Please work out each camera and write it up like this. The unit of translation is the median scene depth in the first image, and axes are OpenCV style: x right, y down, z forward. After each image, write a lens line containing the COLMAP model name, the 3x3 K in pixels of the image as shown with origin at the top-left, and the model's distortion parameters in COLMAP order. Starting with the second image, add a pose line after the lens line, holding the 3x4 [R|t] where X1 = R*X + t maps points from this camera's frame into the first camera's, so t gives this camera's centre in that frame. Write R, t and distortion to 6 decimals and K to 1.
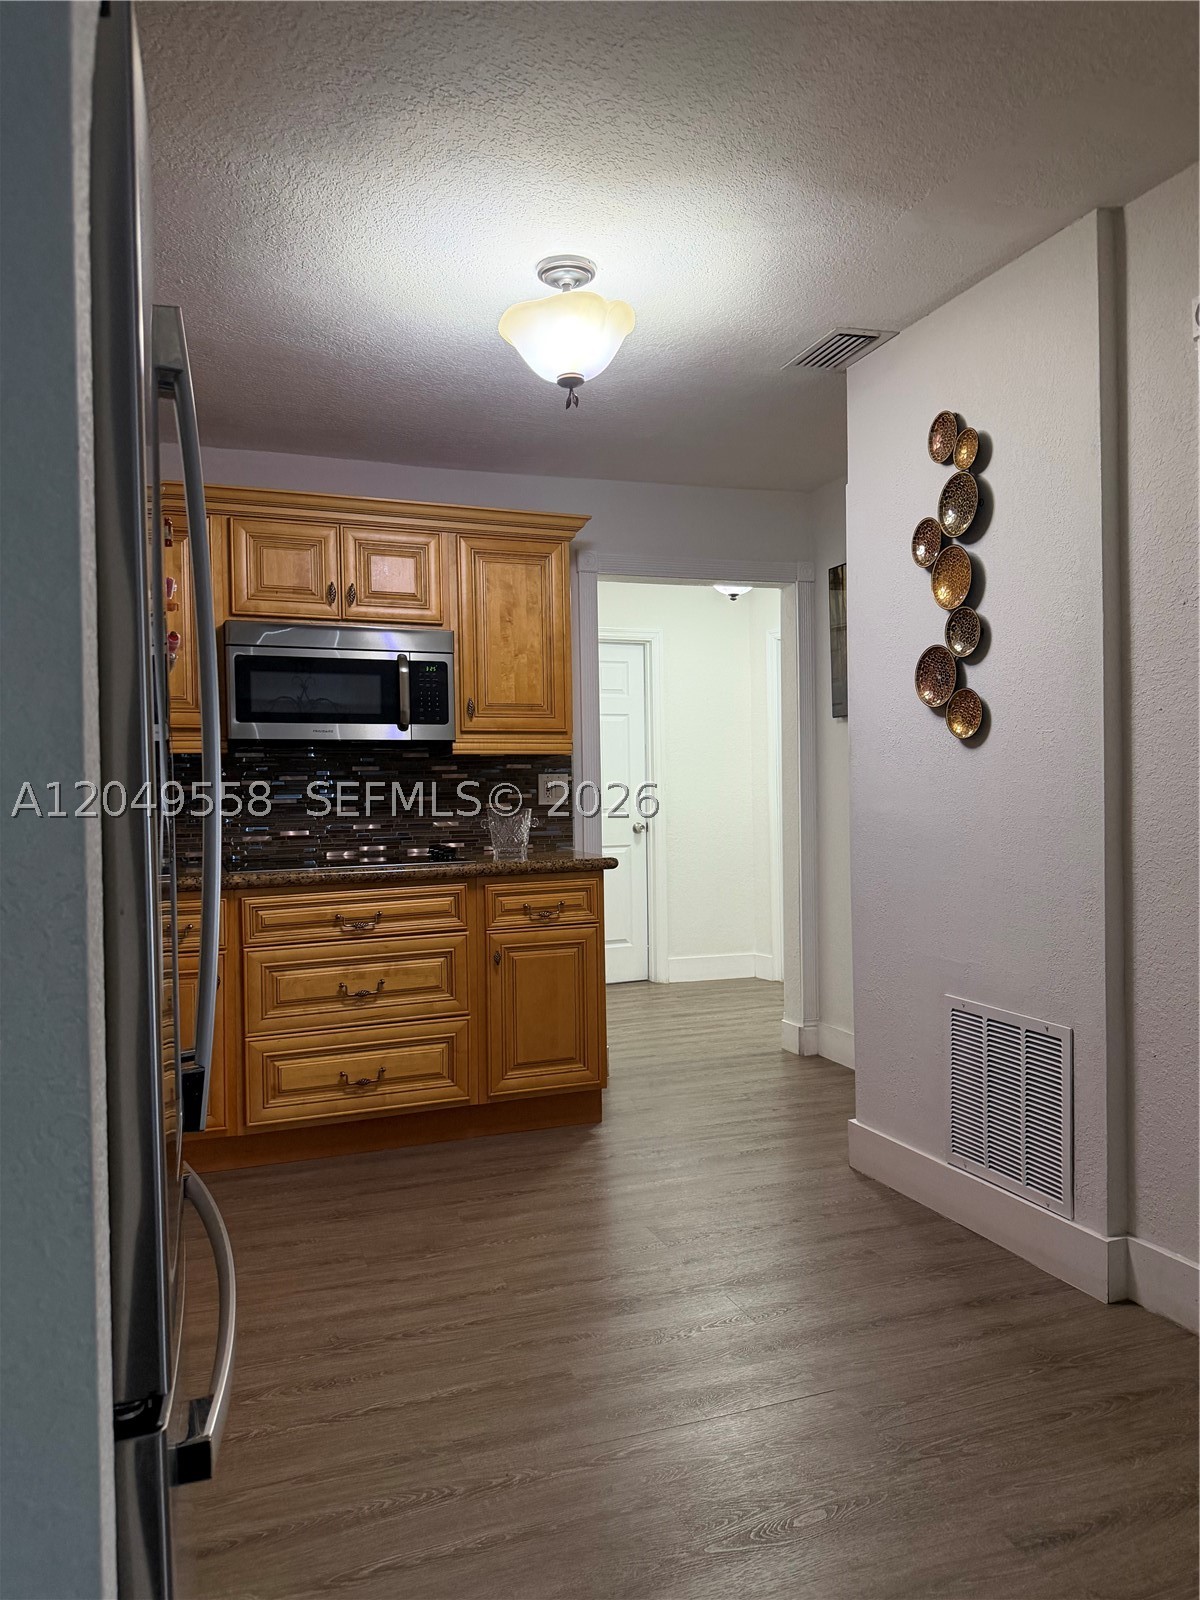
lens RADIAL K [[1174.6, 0, 610.2], [0, 1174.6, 798.2], [0, 0, 1]] dist [0.068954, -0.045987]
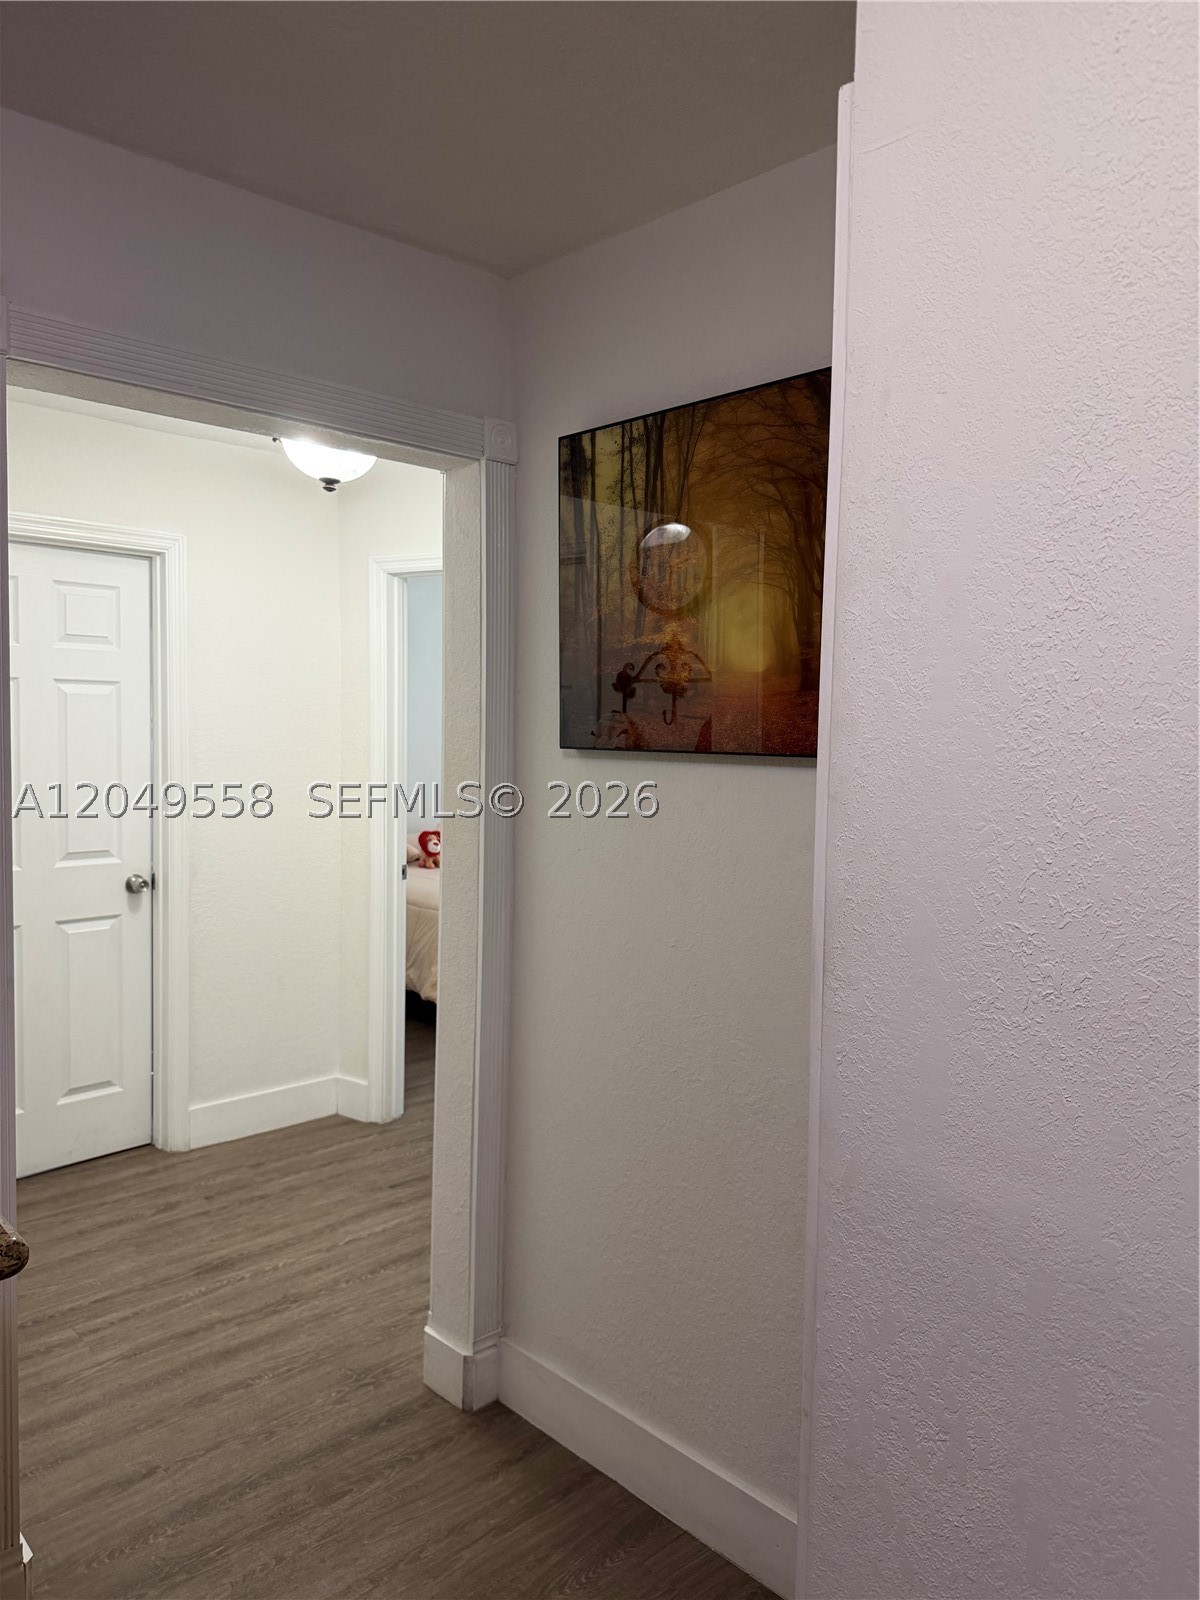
lens RADIAL K [[1174.6, 0, 591.4], [0, 1174.6, 795.4], [0, 0, 1]] dist [0.068954, -0.045987]
pose [[0.928394, 0.008626, 0.371496, 0.019159], [-0.030784, 0.998080, 0.053756, -0.071350], [-0.370319, -0.061342, 0.926877, 0.513751]]
